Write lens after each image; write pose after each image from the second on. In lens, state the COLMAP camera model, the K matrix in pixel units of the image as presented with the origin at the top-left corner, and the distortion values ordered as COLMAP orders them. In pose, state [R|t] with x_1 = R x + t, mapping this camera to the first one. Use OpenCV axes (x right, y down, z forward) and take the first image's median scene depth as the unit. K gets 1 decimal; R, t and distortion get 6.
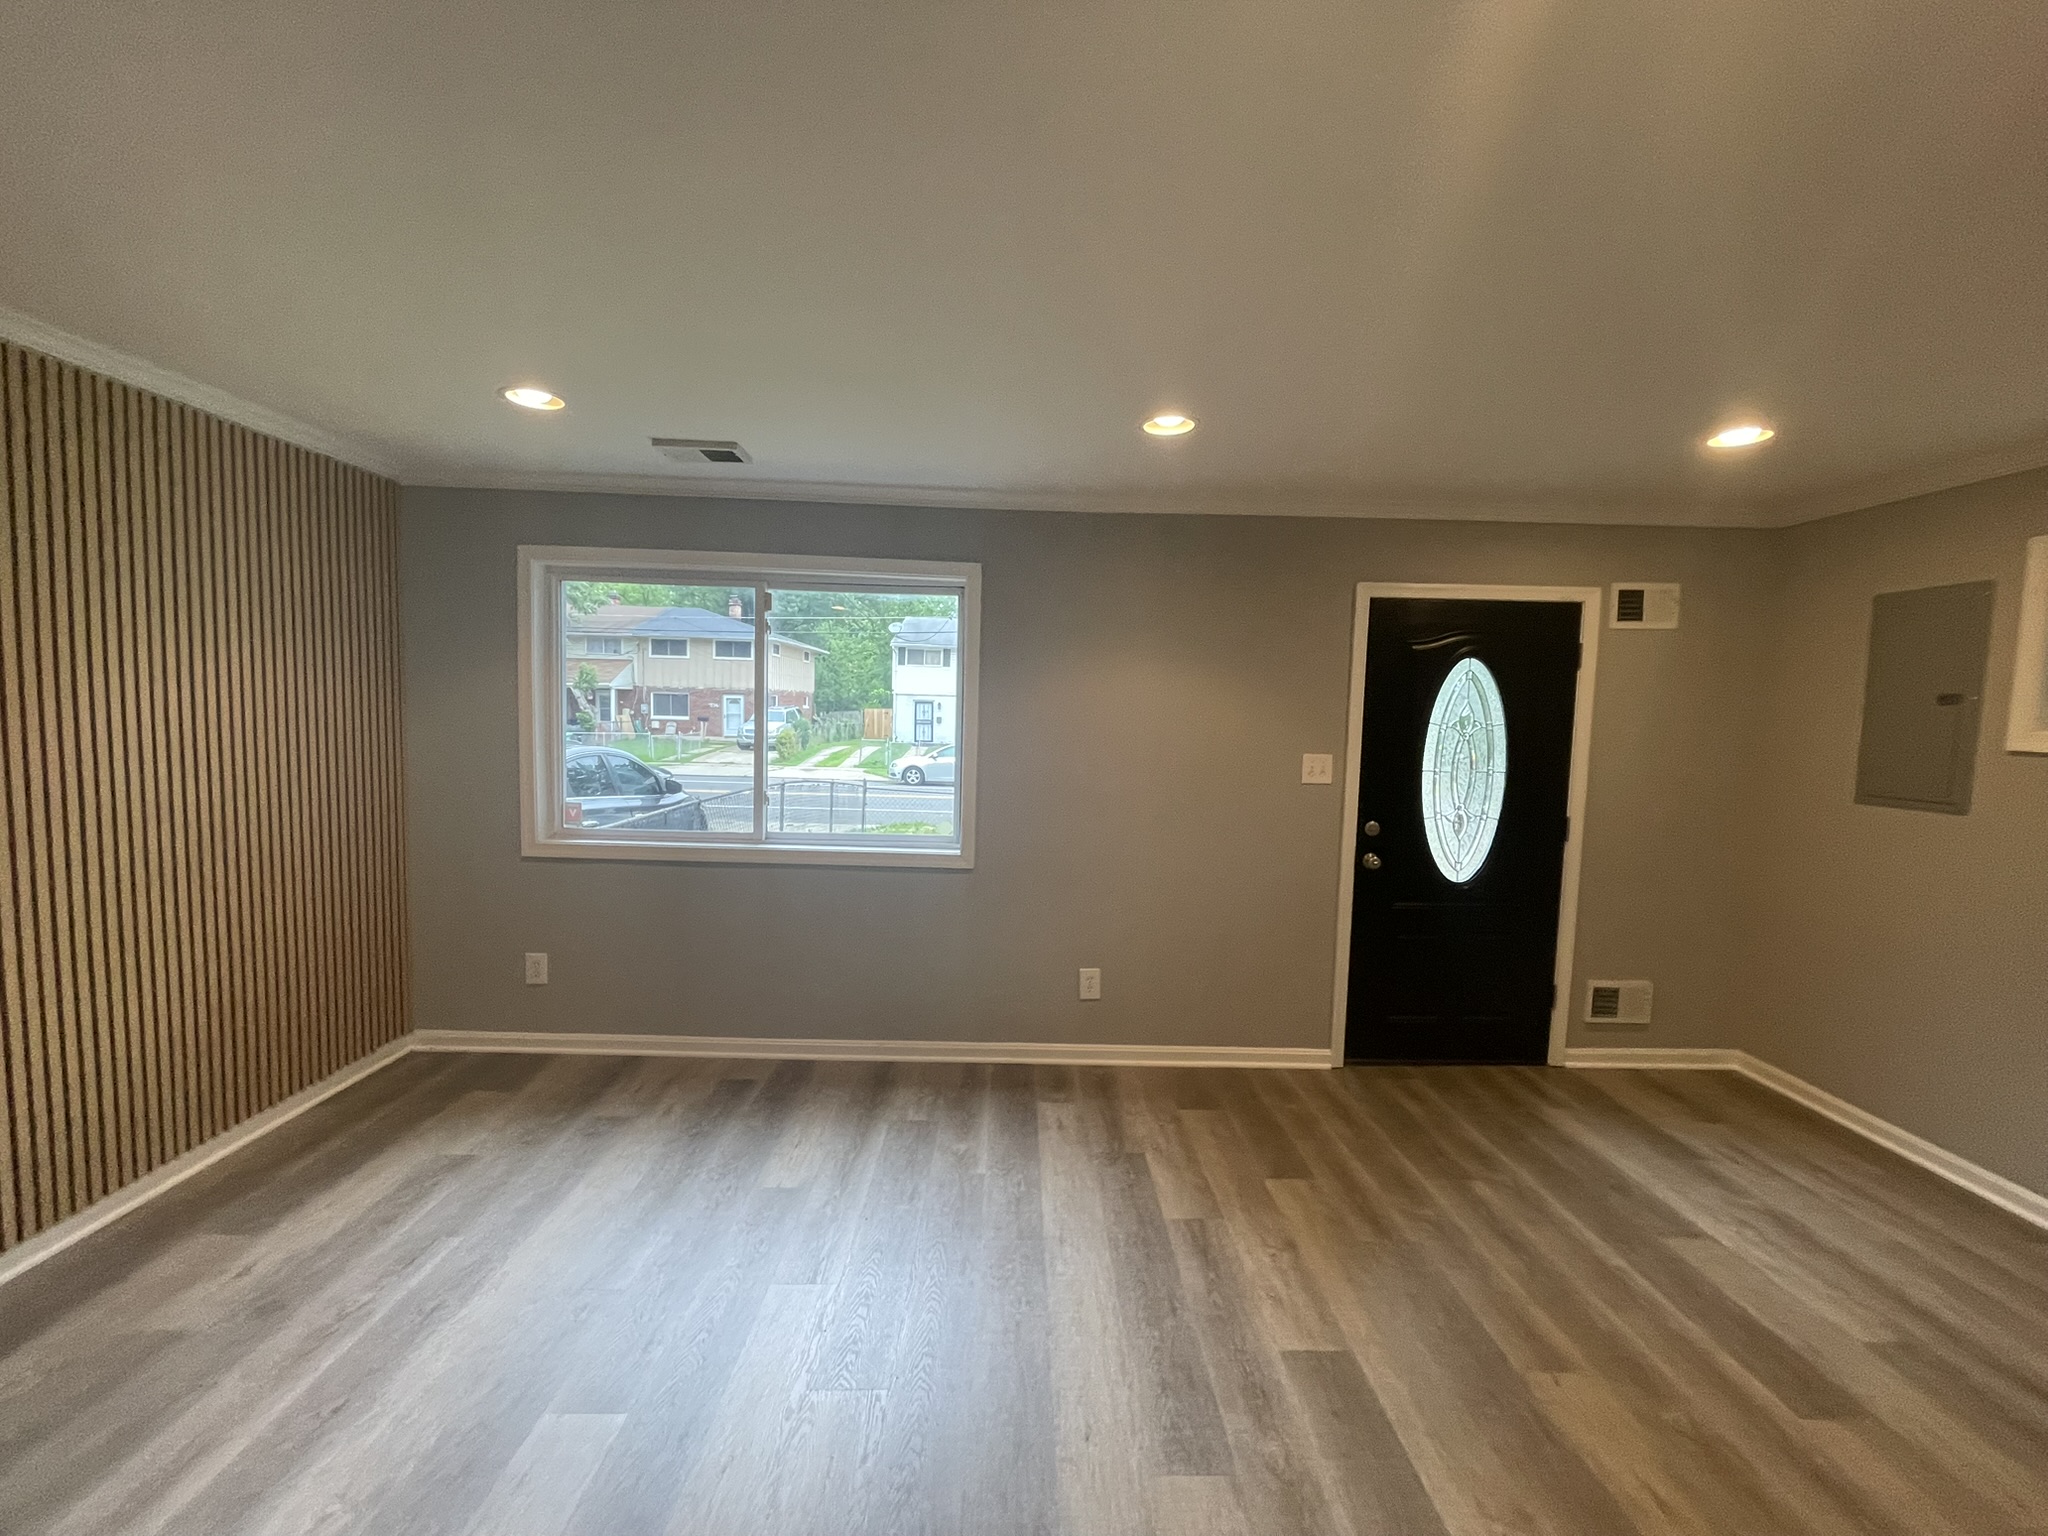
lens RADIAL K [[828.4, 0, 1037.4], [0, 828.4, 766.0], [0, 0, 1]] dist [-0.003104, 0.001198]
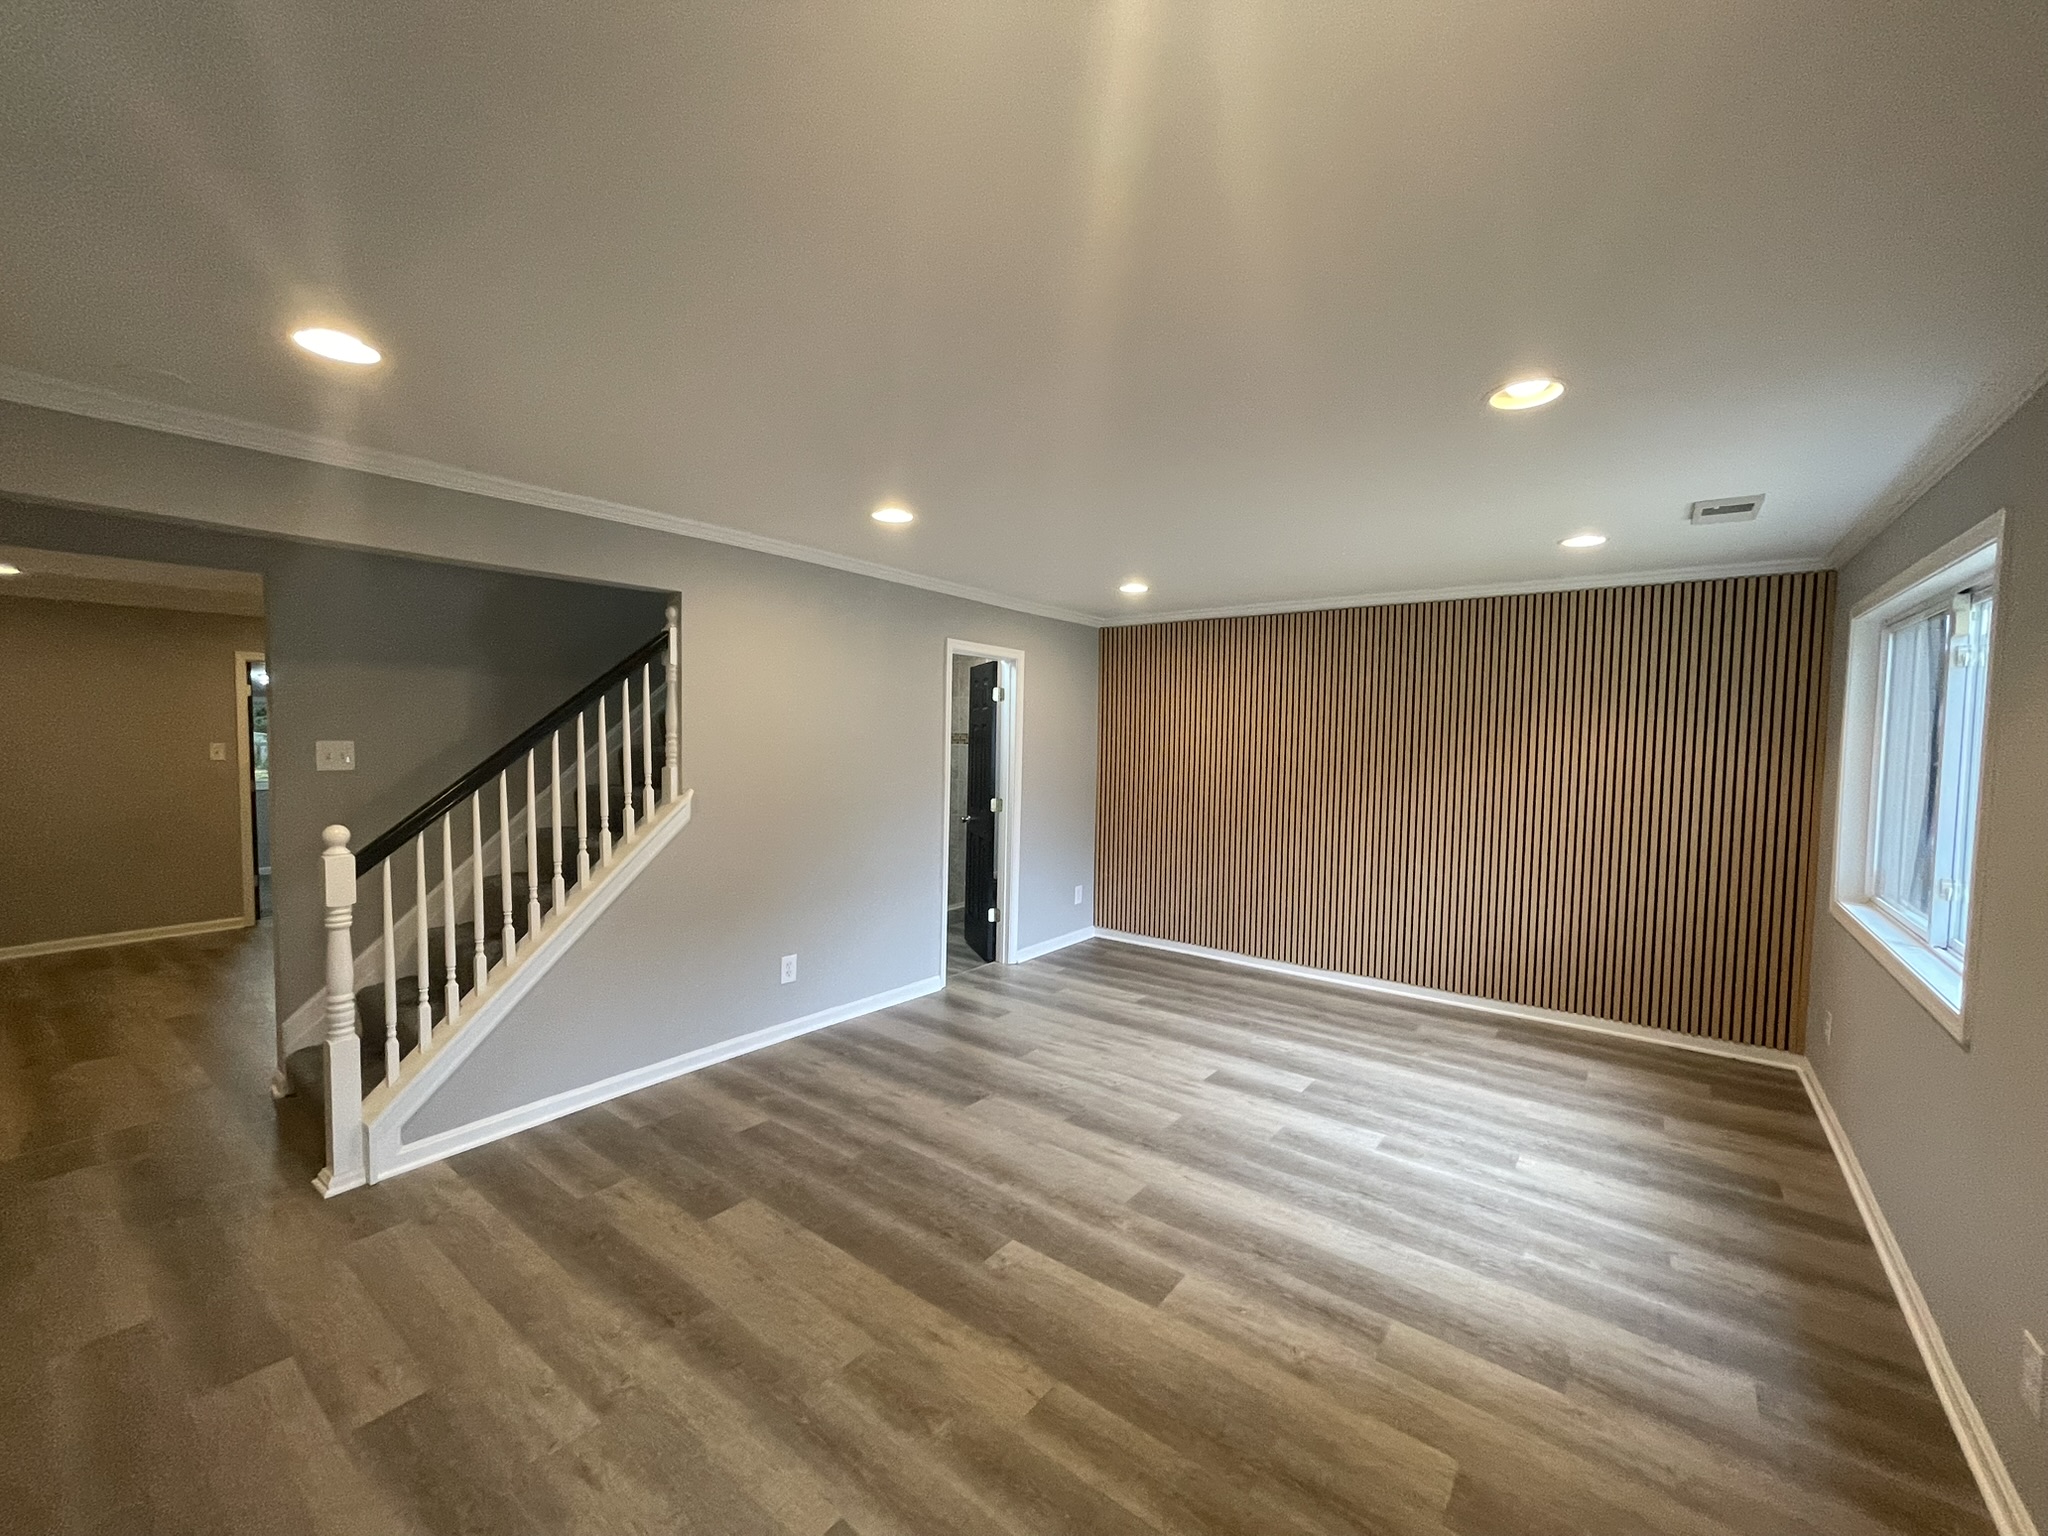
lens RADIAL K [[828.4, 0, 1033.9], [0, 828.4, 773.3], [0, 0, 1]] dist [-0.003104, 0.001198]
pose [[-0.621345, 0.002033, -0.783535, 1.419308], [-0.089042, 0.993335, 0.073188, -0.089050], [0.778462, 0.115242, -0.617023, 1.537558]]
